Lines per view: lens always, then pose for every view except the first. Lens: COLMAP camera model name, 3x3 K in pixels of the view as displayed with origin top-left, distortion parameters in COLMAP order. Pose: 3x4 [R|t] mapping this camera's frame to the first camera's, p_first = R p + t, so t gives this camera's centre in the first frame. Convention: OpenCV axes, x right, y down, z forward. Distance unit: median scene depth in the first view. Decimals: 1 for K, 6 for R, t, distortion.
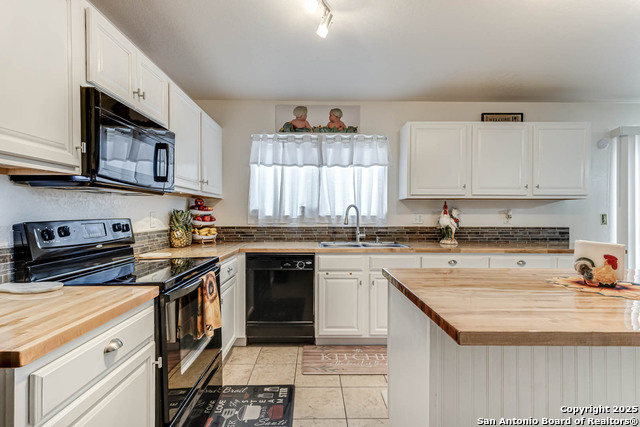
lens RADIAL K [[319.1, 0, 315.0], [0, 319.1, 216.5], [0, 0, 1]] dist [0.018959, -0.001421]
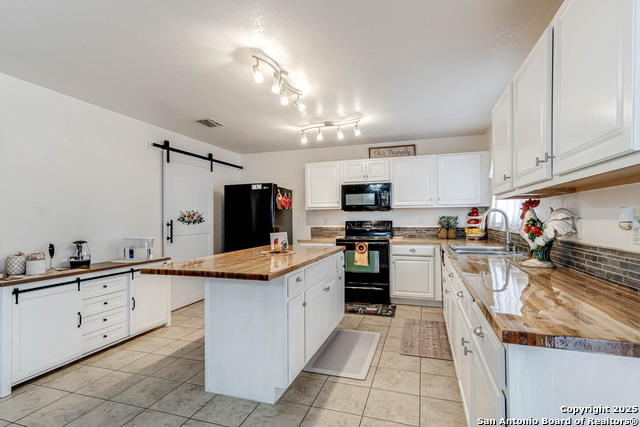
lens RADIAL K [[319.1, 0, 312.8], [0, 319.1, 217.1], [0, 0, 1]] dist [0.018959, -0.001421]
pose [[-0.340251, -0.003894, -0.940327, 1.131195], [-0.005512, 0.999983, -0.002146, -0.006717], [0.940318, 0.004453, -0.340267, 0.777041]]
